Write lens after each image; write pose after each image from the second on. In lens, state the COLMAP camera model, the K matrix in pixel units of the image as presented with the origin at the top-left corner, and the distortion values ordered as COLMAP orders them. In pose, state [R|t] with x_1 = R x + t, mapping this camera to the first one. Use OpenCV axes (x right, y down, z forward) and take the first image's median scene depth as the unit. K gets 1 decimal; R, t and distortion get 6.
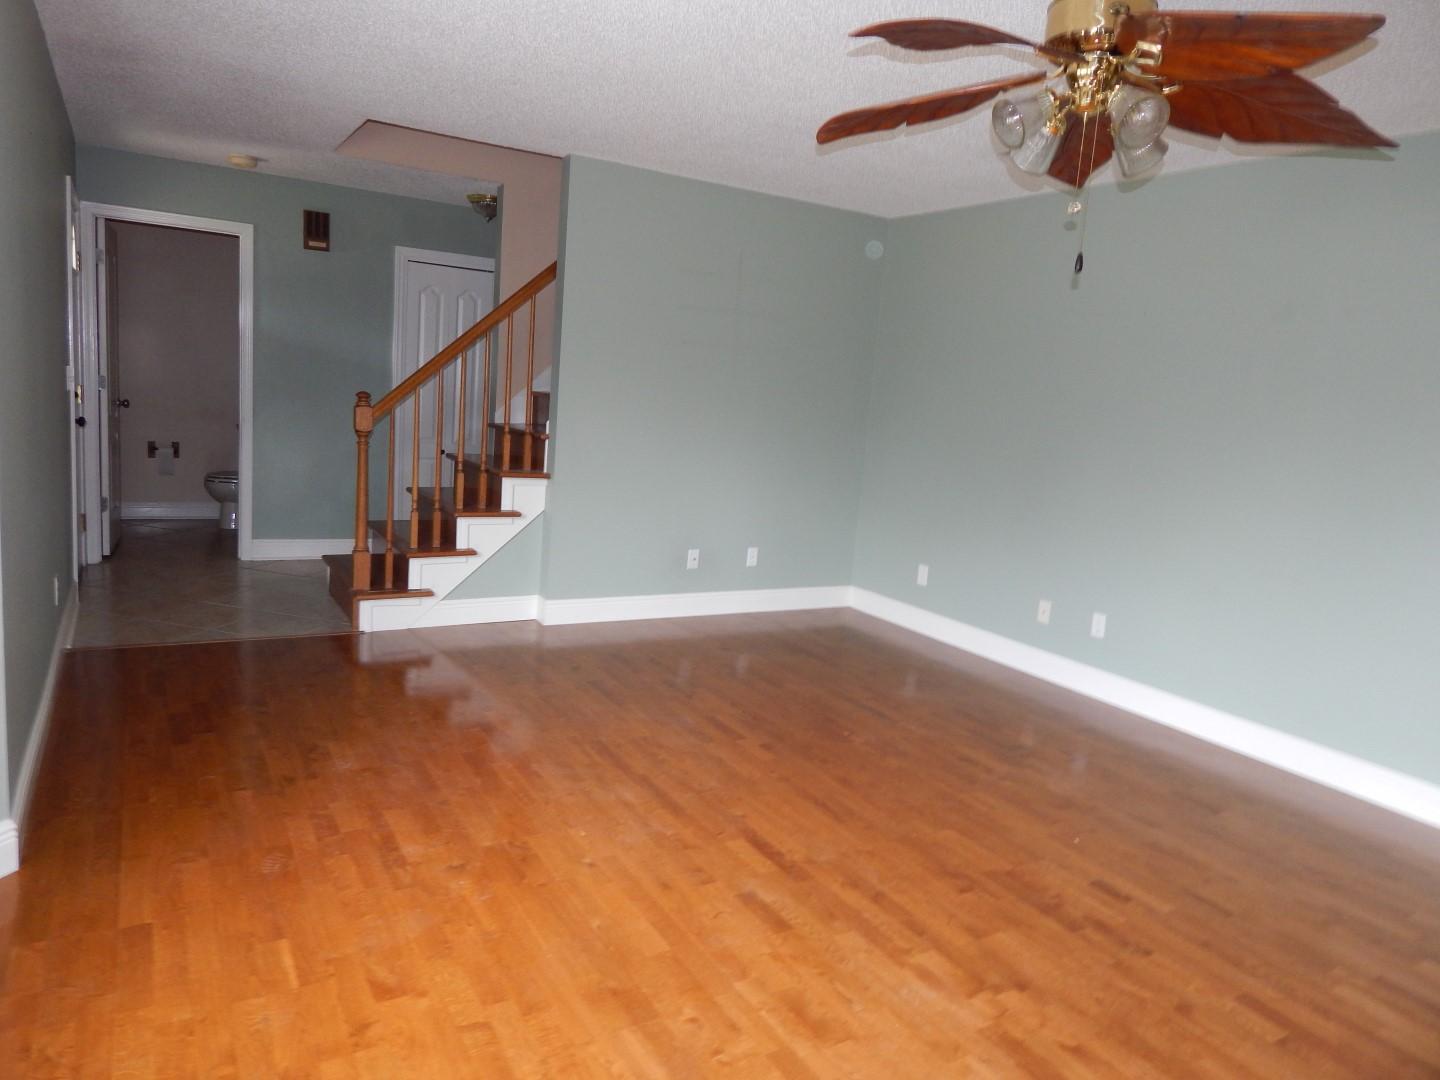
lens RADIAL K [[959.1, 0, 720.0], [0, 959.1, 540.0], [0, 0, 1]] dist [0.005830, -0.007551]
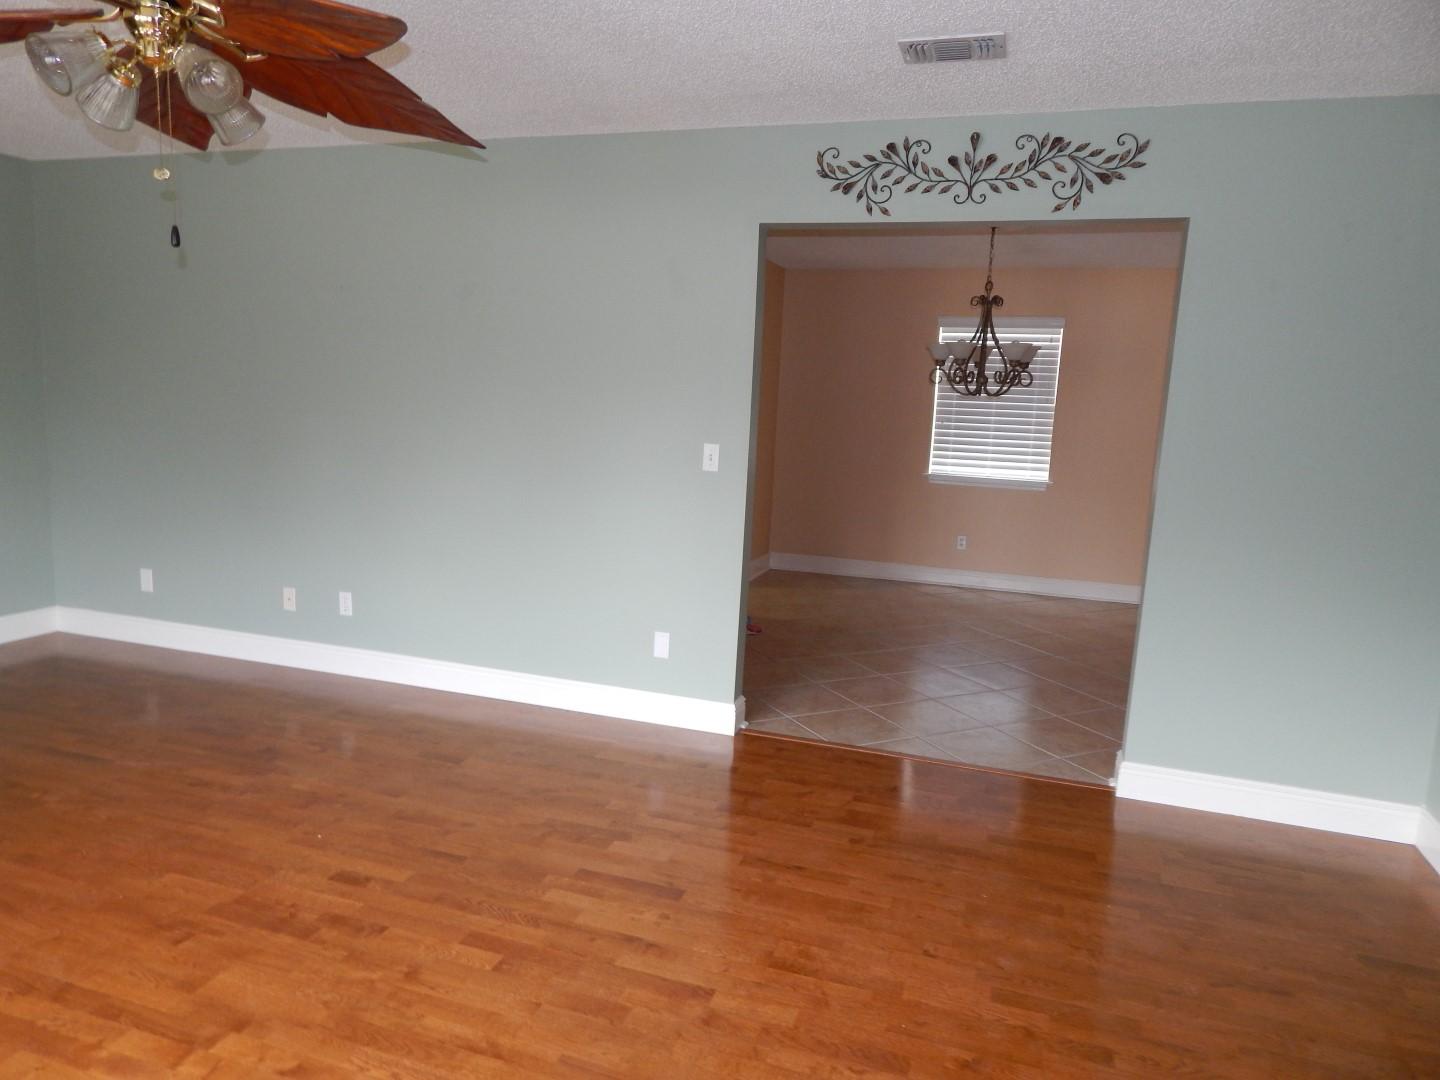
lens RADIAL K [[959.1, 0, 720.0], [0, 959.1, 540.0], [0, 0, 1]] dist [0.005830, -0.007551]
pose [[0.754432, -0.140581, 0.641147, 0.113933], [0.118961, 0.989903, 0.077071, -0.012137], [-0.645508, 0.018127, 0.763538, -0.010441]]
